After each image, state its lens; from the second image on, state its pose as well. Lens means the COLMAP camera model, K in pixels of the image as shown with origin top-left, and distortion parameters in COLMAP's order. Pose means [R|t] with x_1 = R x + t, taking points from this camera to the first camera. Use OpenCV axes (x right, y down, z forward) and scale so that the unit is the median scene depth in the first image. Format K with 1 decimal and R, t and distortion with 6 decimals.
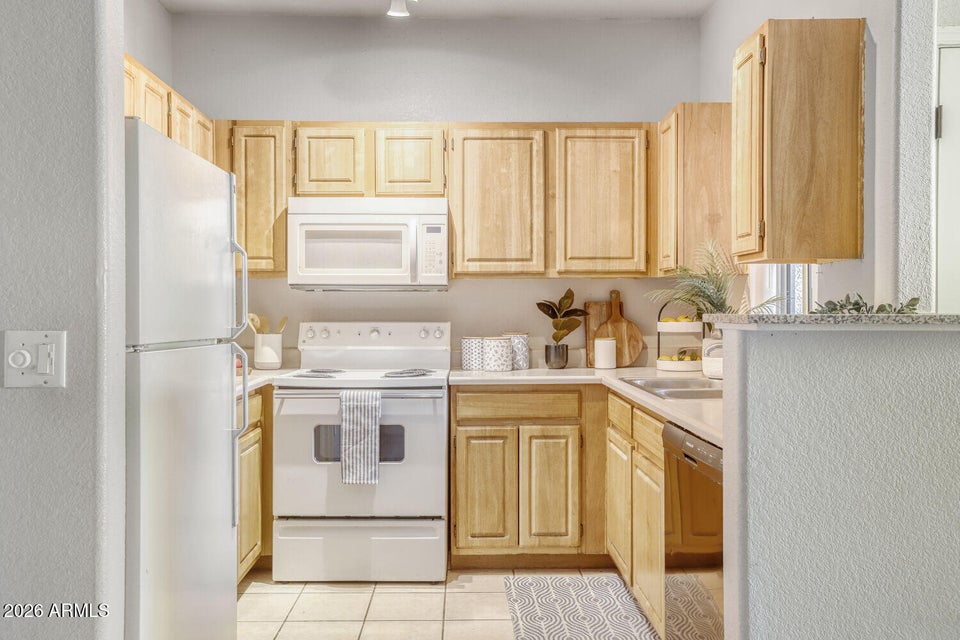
lens RADIAL K [[797.9, 0, 480.0], [0, 797.9, 320.0], [0, 0, 1]] dist [-0.006843, 0.001582]
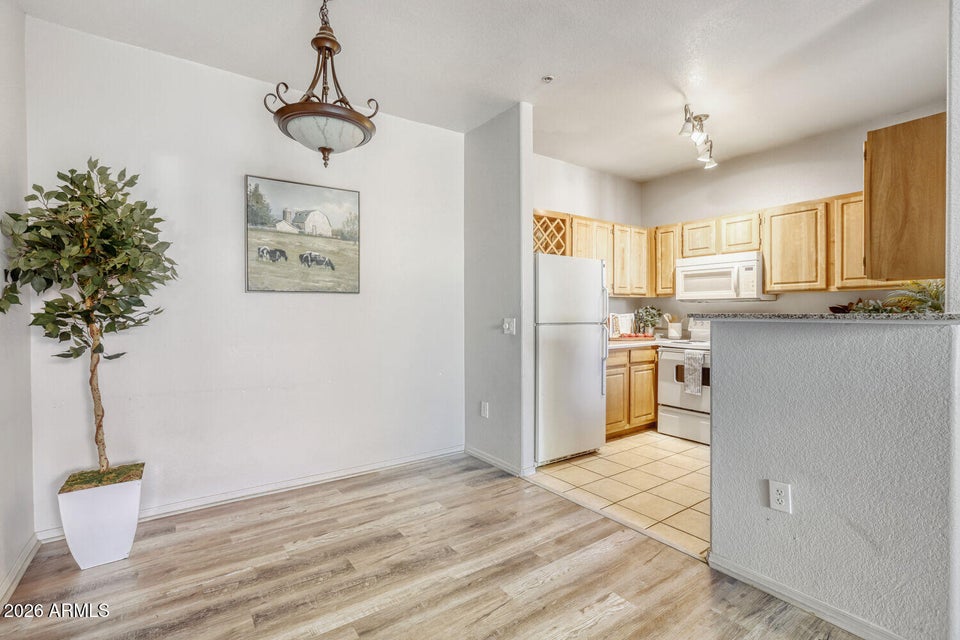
lens RADIAL K [[439.6, 0, 480.0], [0, 439.6, 320.0], [0, 0, 1]] dist [-0.040824, 0.016648]
pose [[0.562593, 0.010930, -0.826662, 0.425572], [-0.005565, 0.999940, 0.009433, 0.001417], [0.826716, -0.000706, 0.562620, -0.097869]]
